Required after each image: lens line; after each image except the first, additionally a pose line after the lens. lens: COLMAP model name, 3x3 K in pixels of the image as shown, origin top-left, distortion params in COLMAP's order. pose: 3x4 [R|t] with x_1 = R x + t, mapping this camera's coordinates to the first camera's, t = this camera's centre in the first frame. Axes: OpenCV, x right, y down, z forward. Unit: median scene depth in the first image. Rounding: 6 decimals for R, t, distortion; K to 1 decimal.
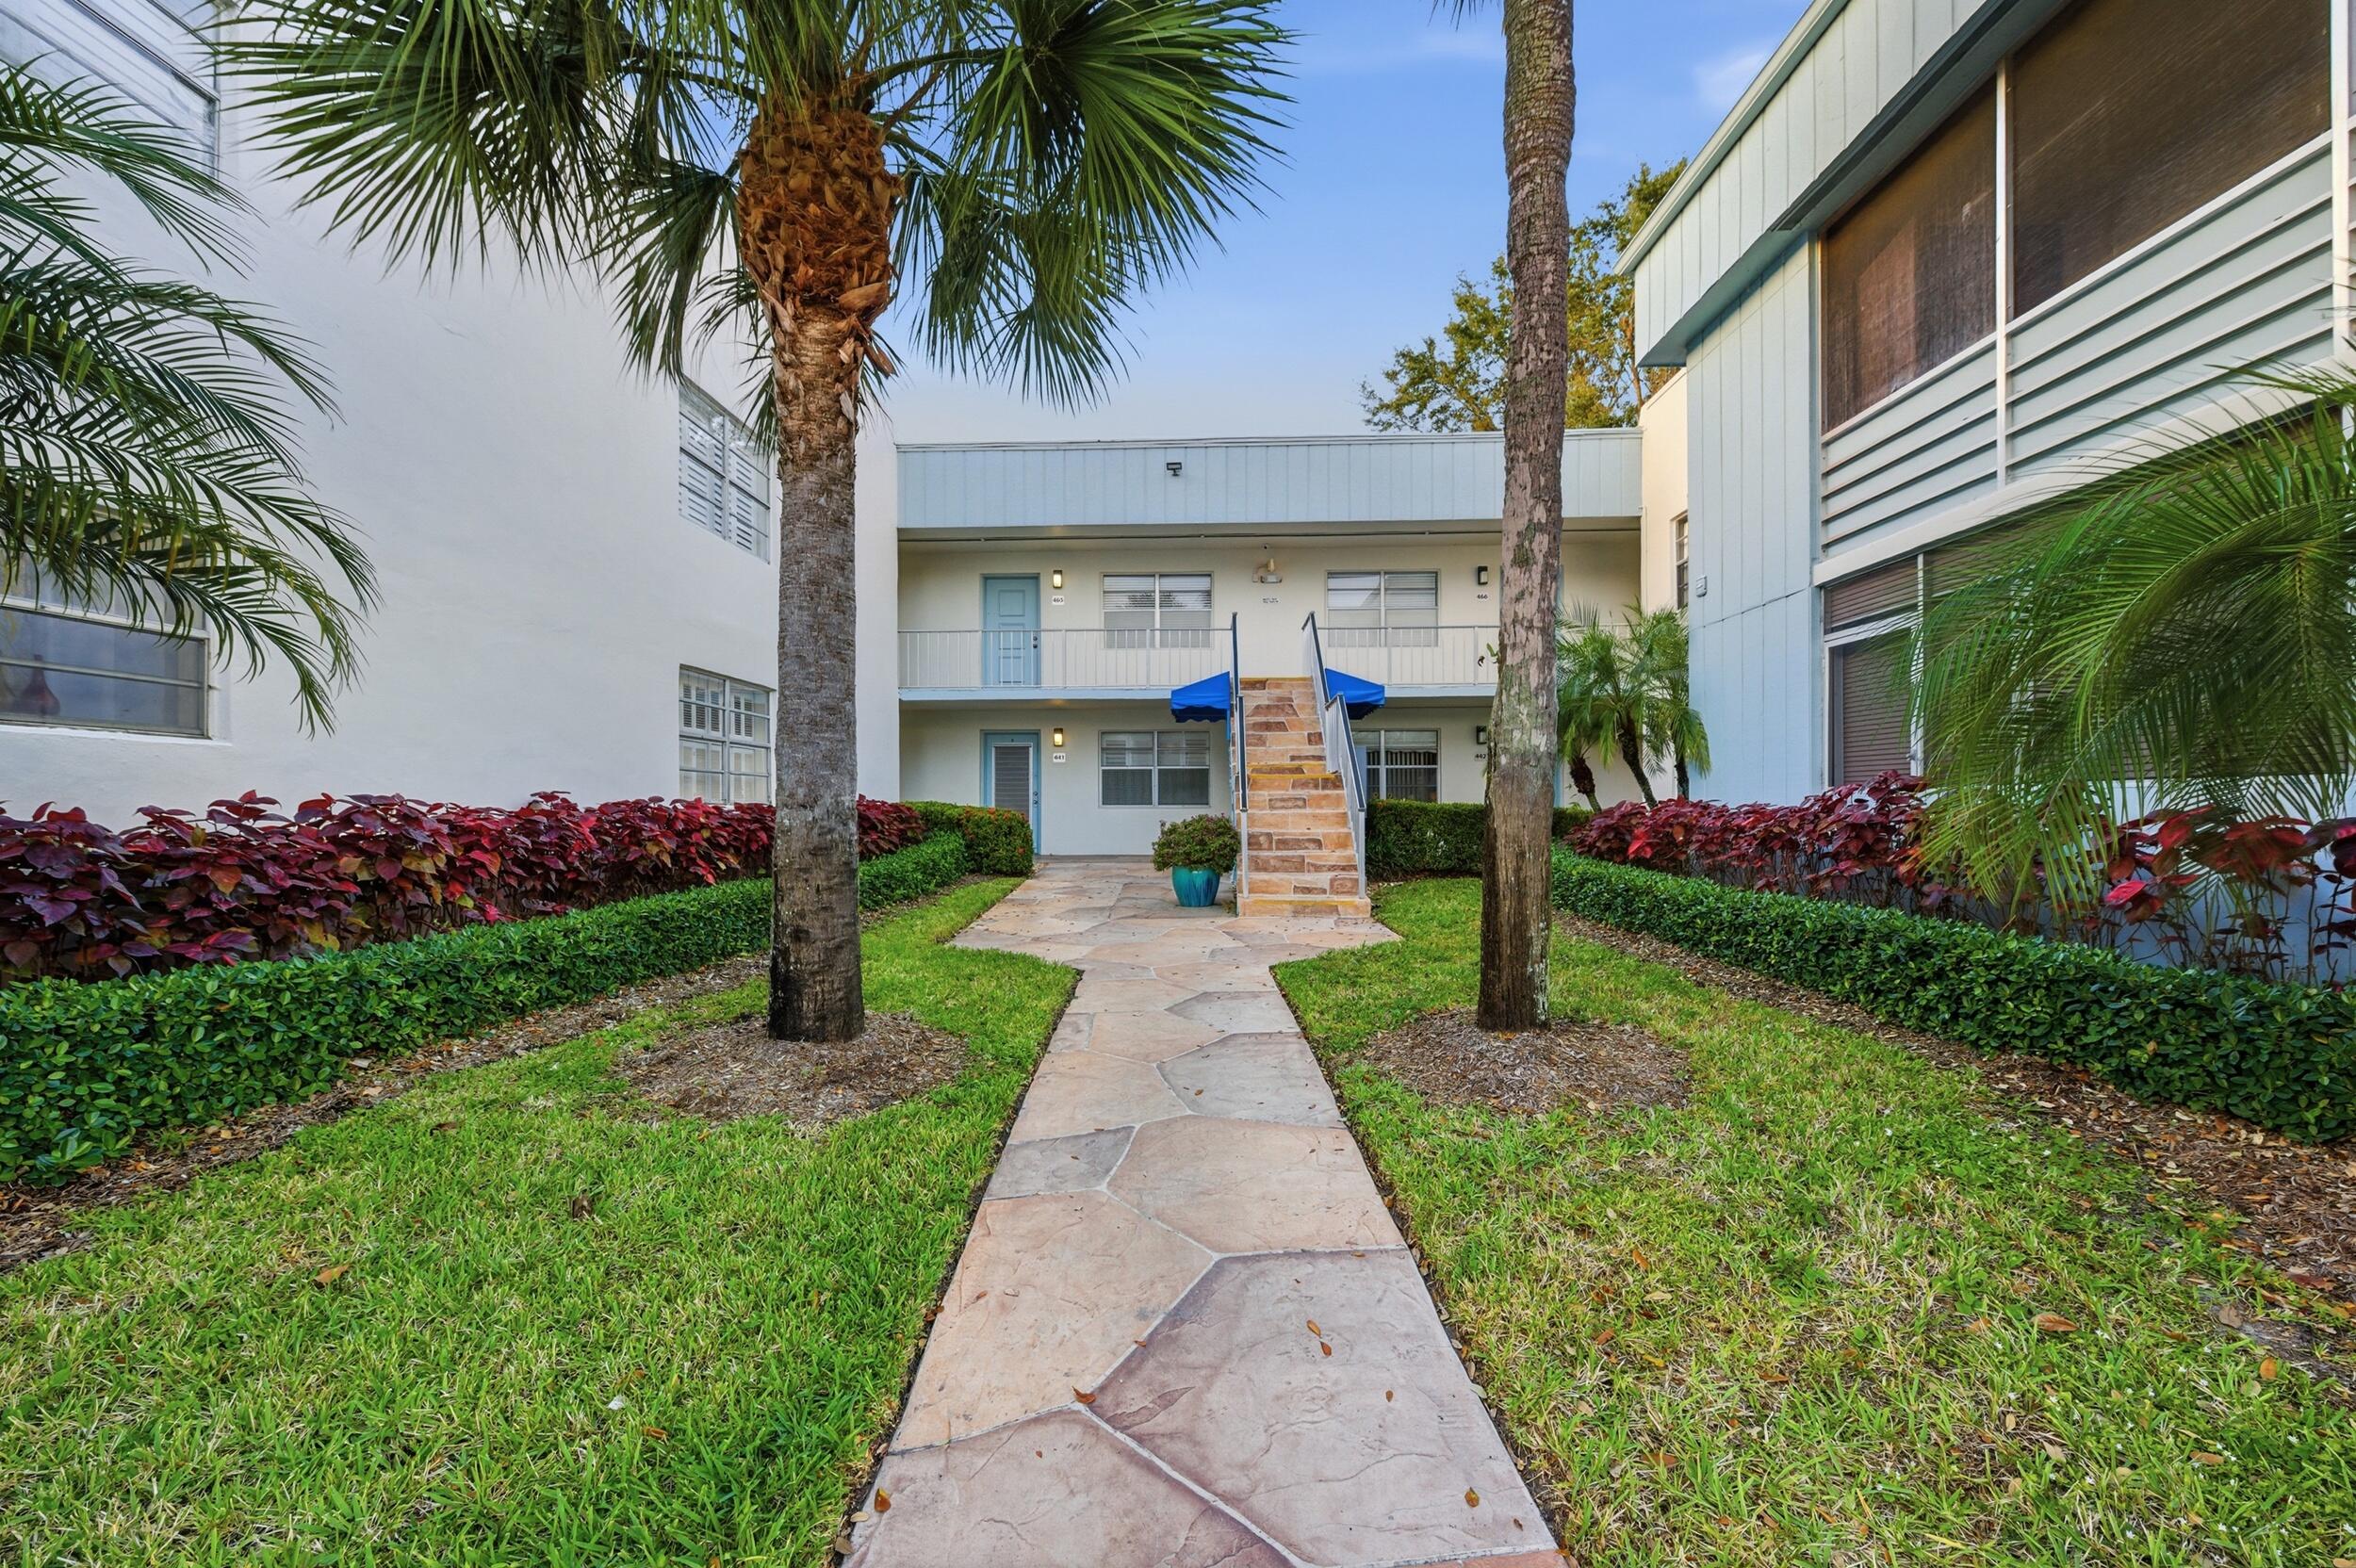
lens RADIAL K [[941.8, 0, 1175.8], [0, 941.8, 802.9], [0, 0, 1]] dist [0.001120, -0.000871]
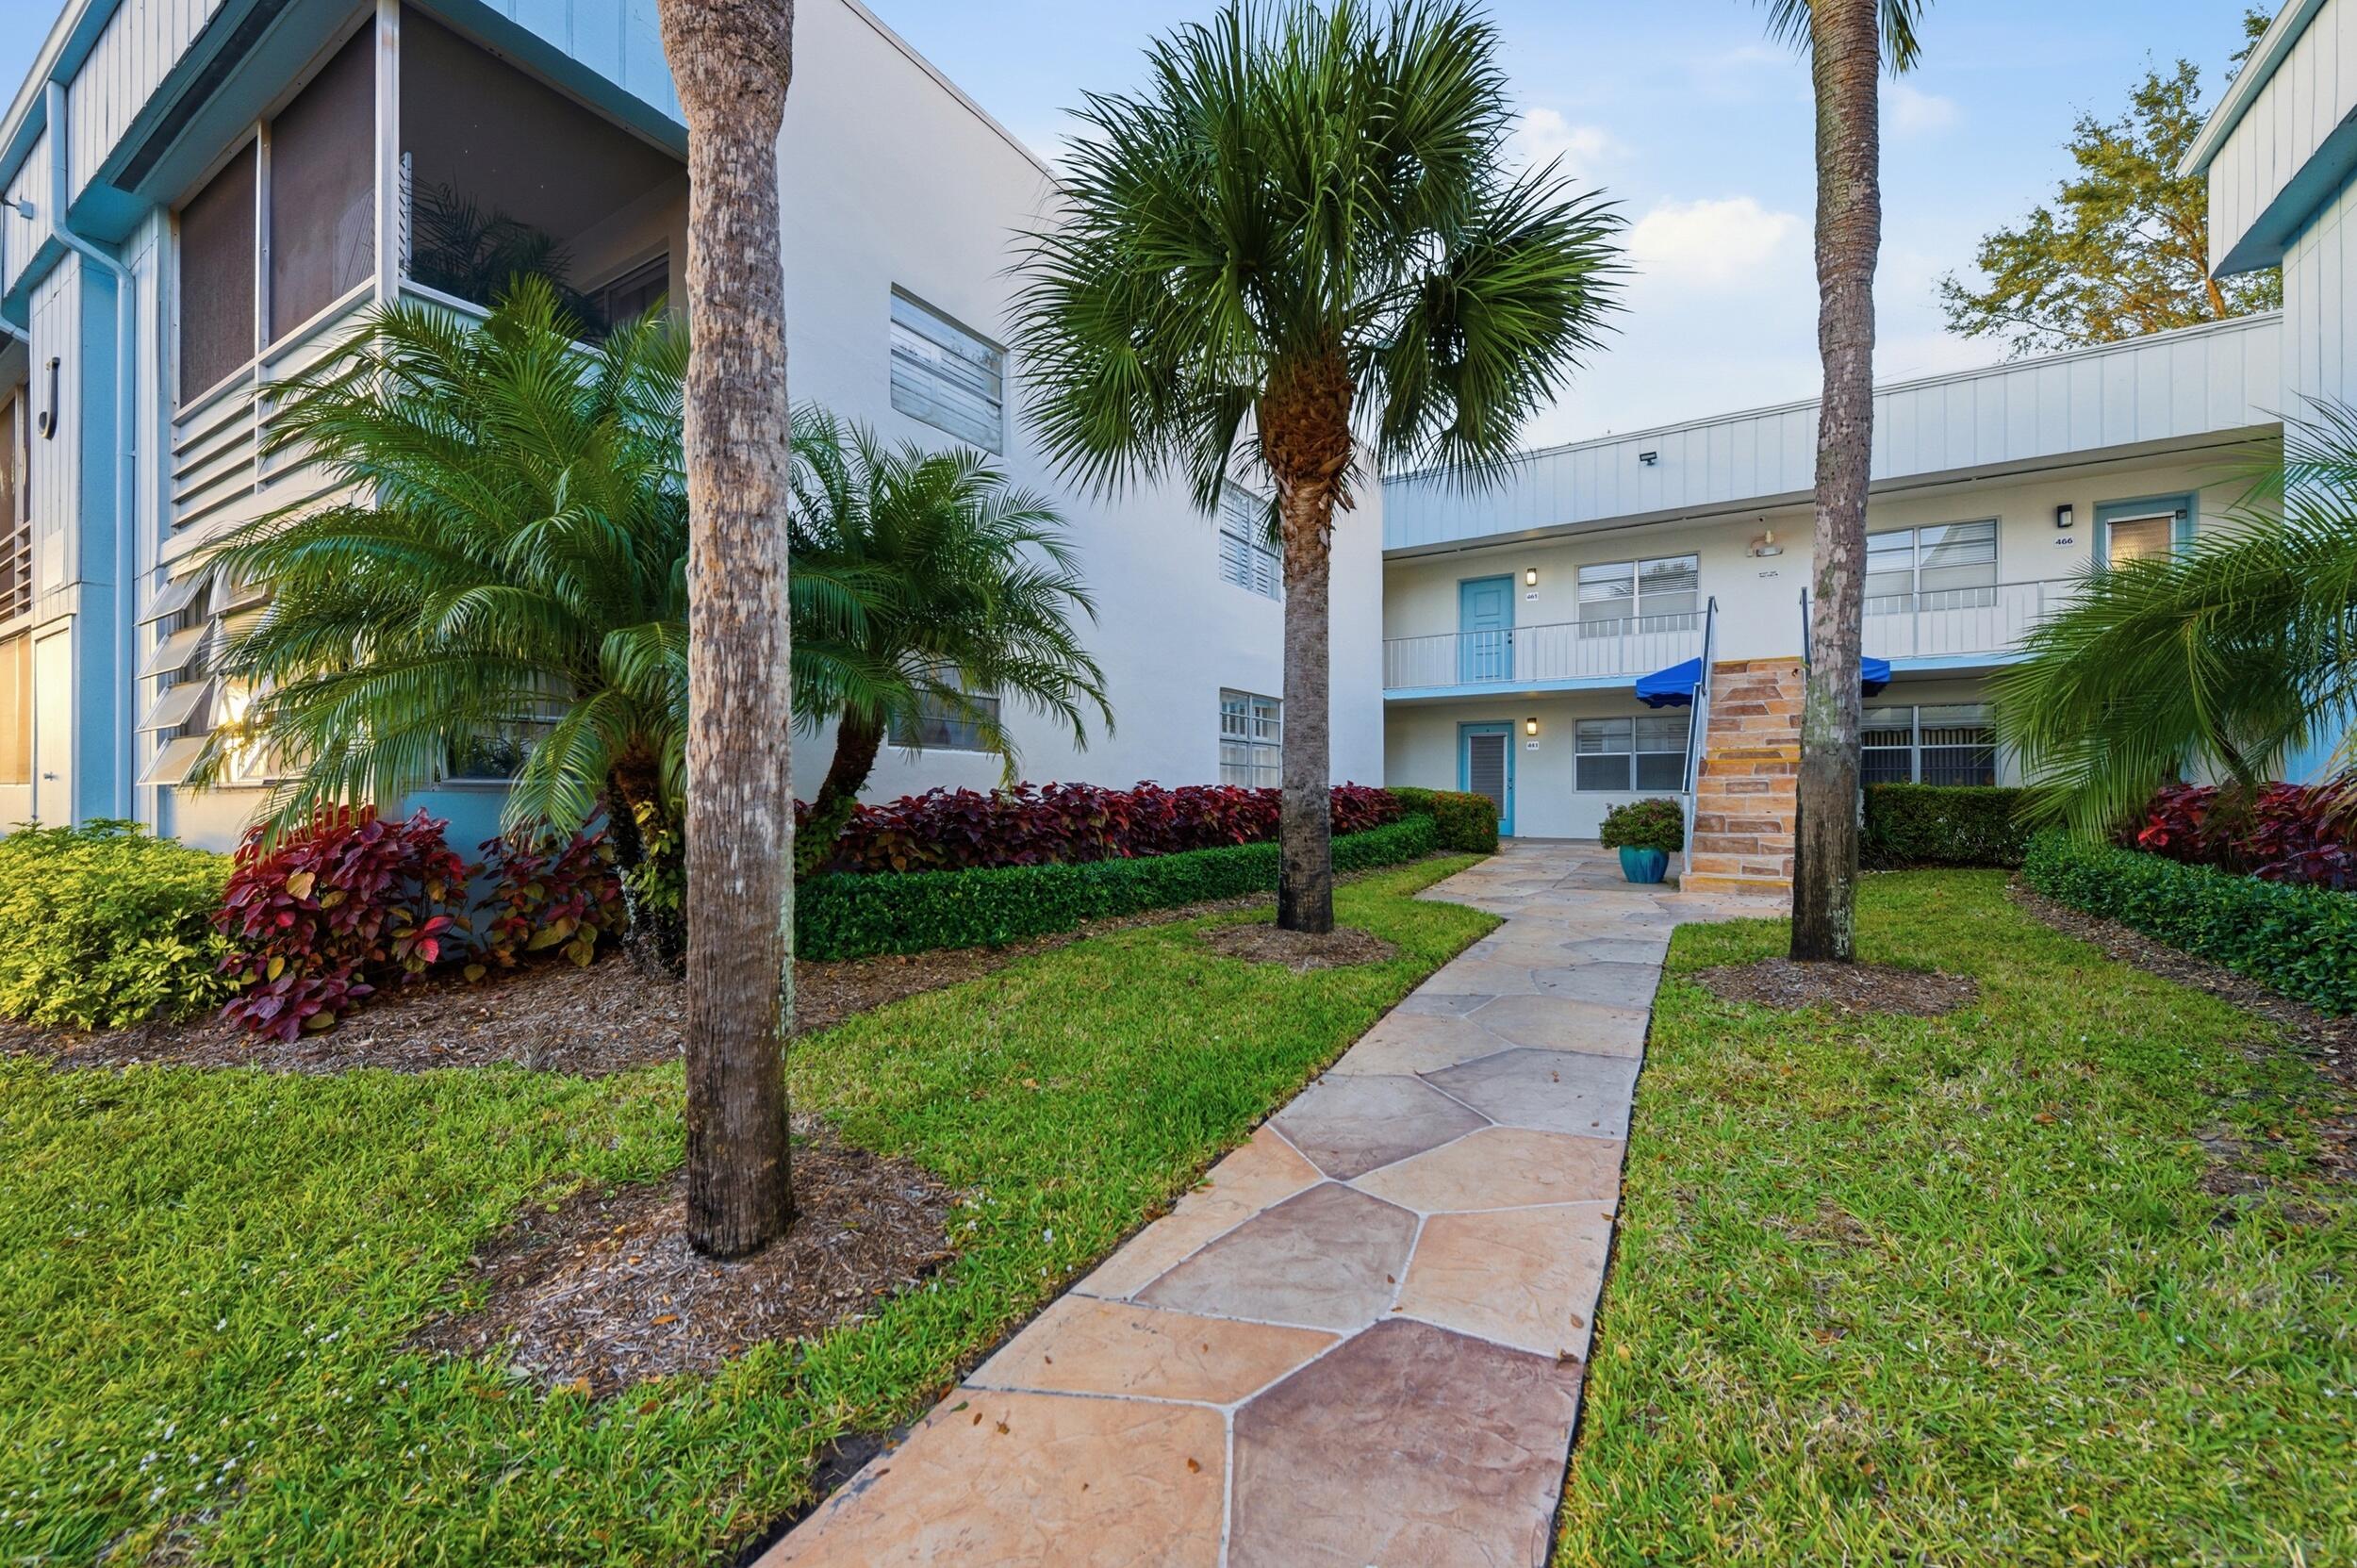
lens RADIAL K [[952.4, 0, 1174.8], [0, 952.4, 803.4], [0, 0, 1]] dist [0.001740, -0.000039]
pose [[0.868420, 0.005548, -0.495798, 0.139070], [0.001290, 0.999909, 0.013448, 0.004600], [0.495827, -0.012318, 0.868334, -0.314219]]
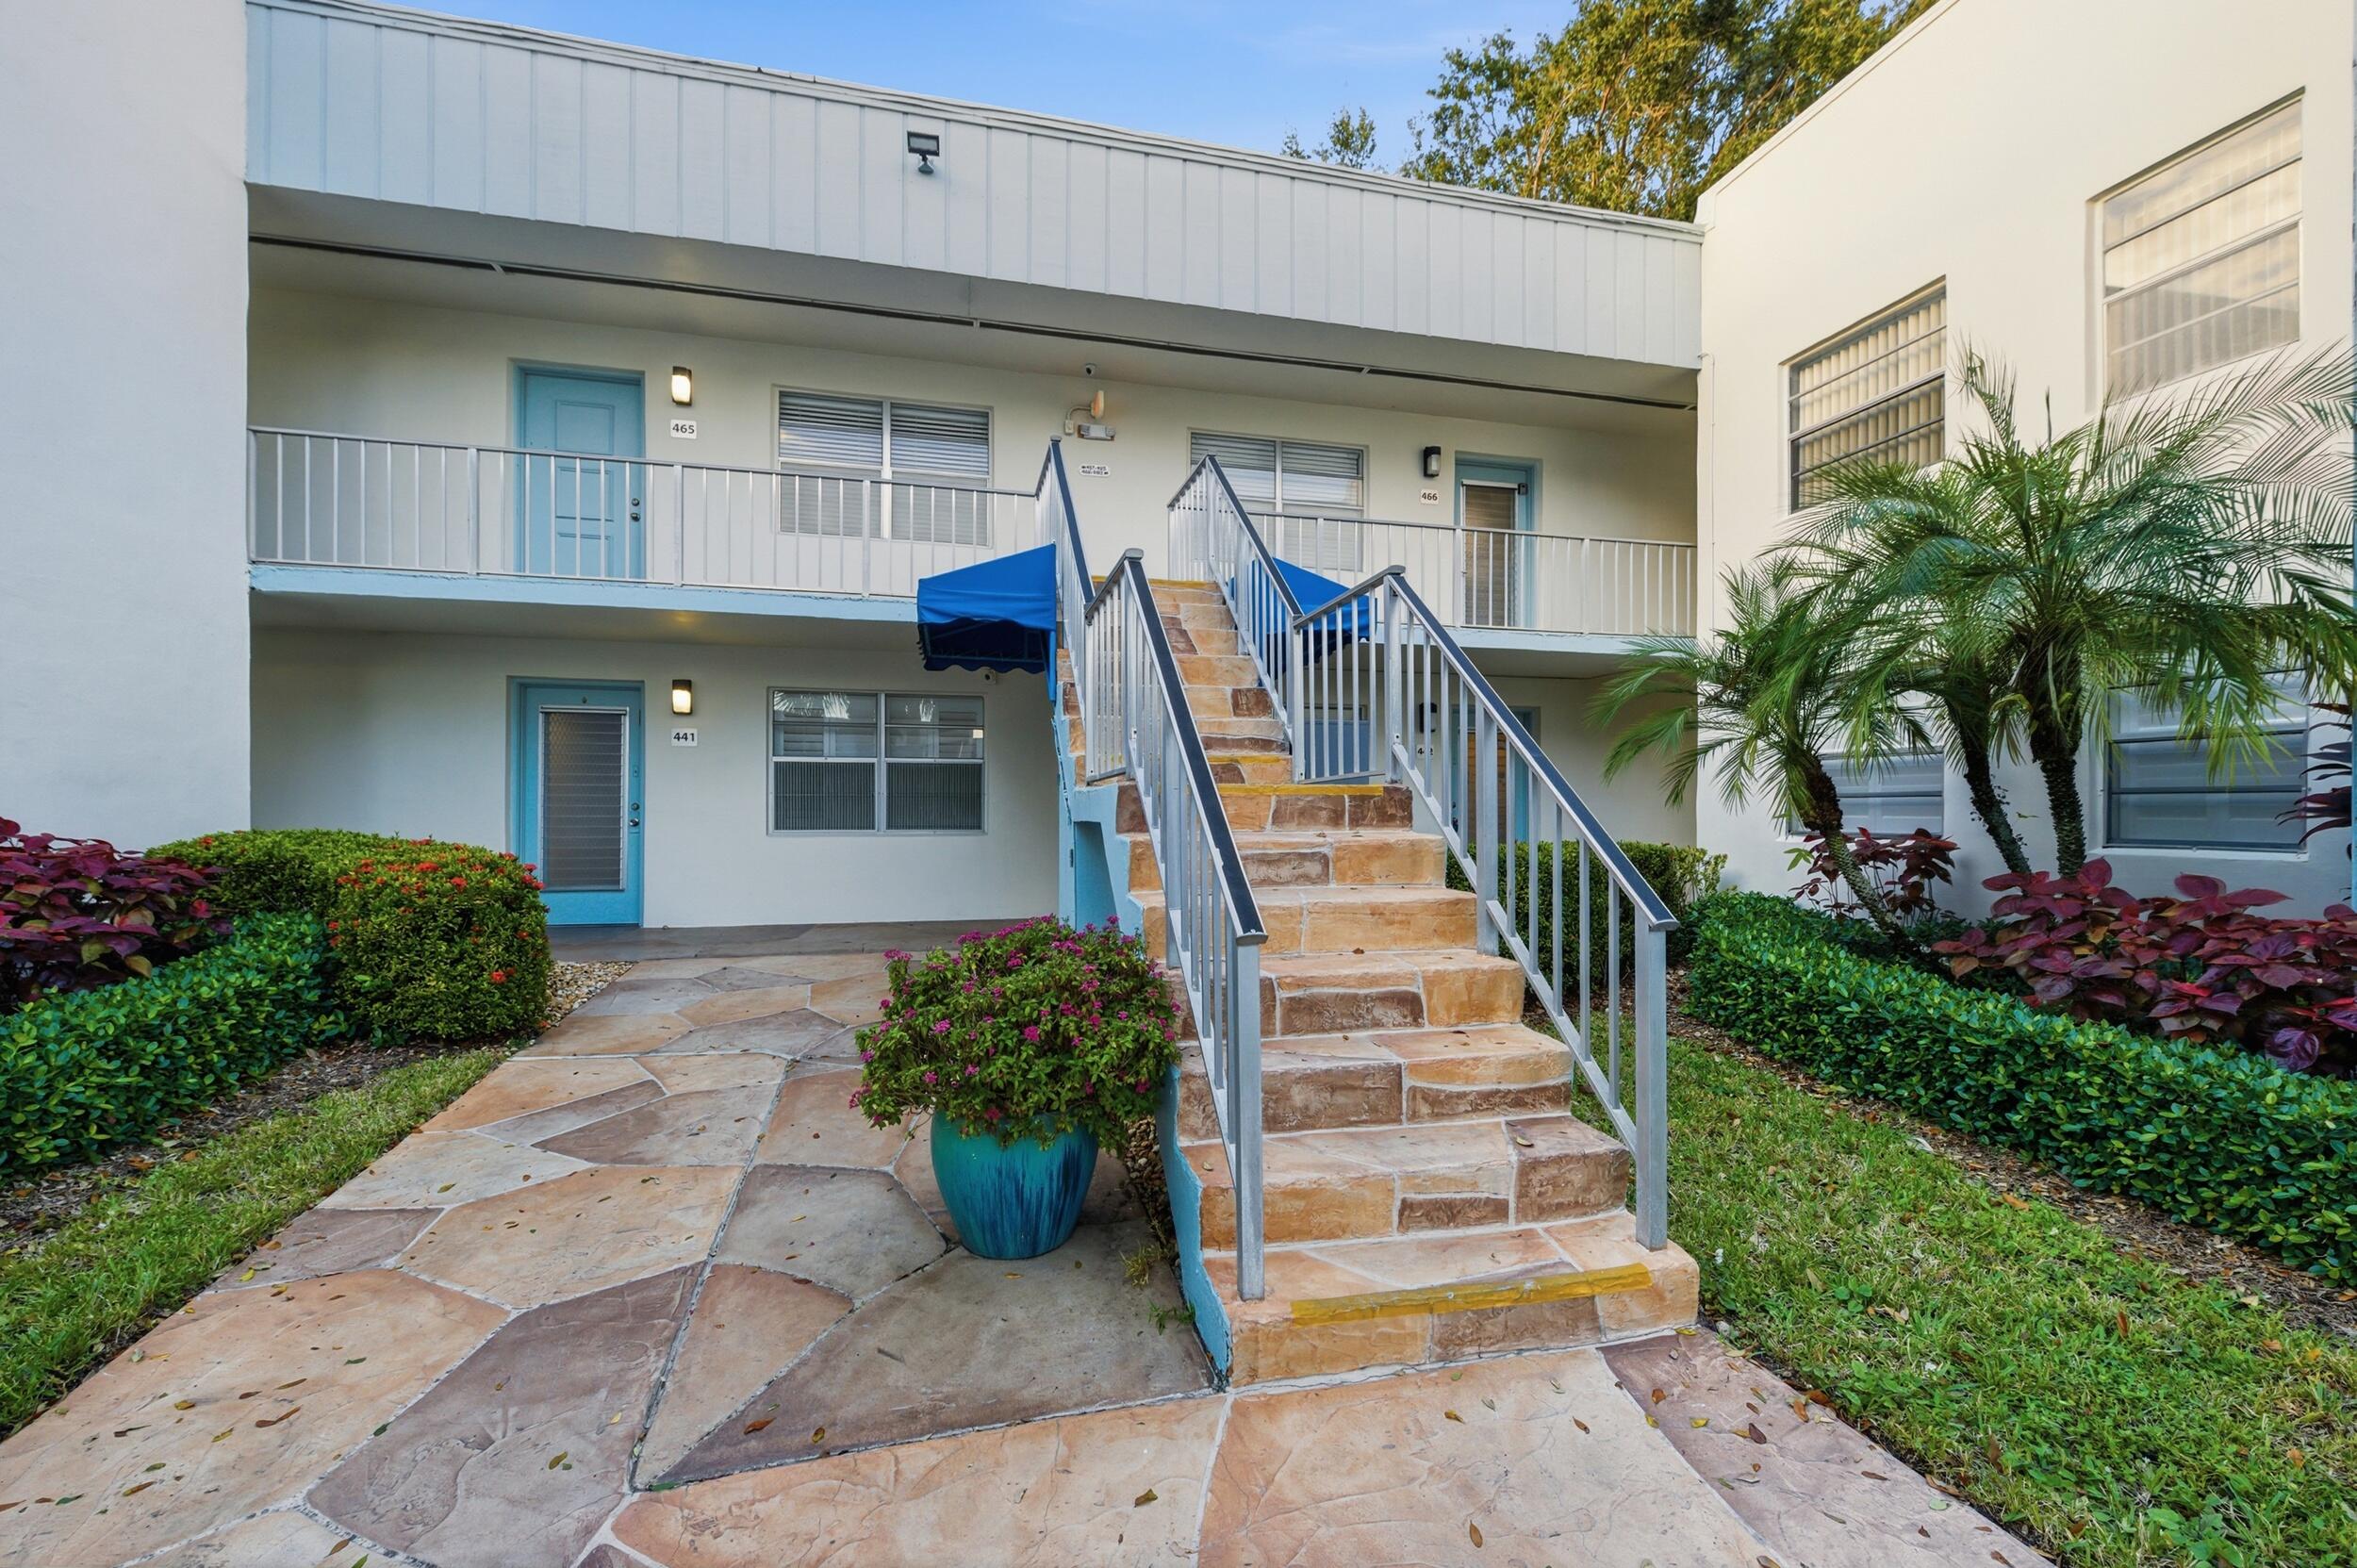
lens RADIAL K [[952.4, 0, 1174.8], [0, 952.4, 803.4], [0, 0, 1]] dist [0.001740, -0.000039]
pose [[0.962423, 0.006469, 0.271476, -0.017725], [-0.007200, 0.999973, 0.001698, -0.036353], [-0.271458, -0.003589, 0.962444, 1.024851]]
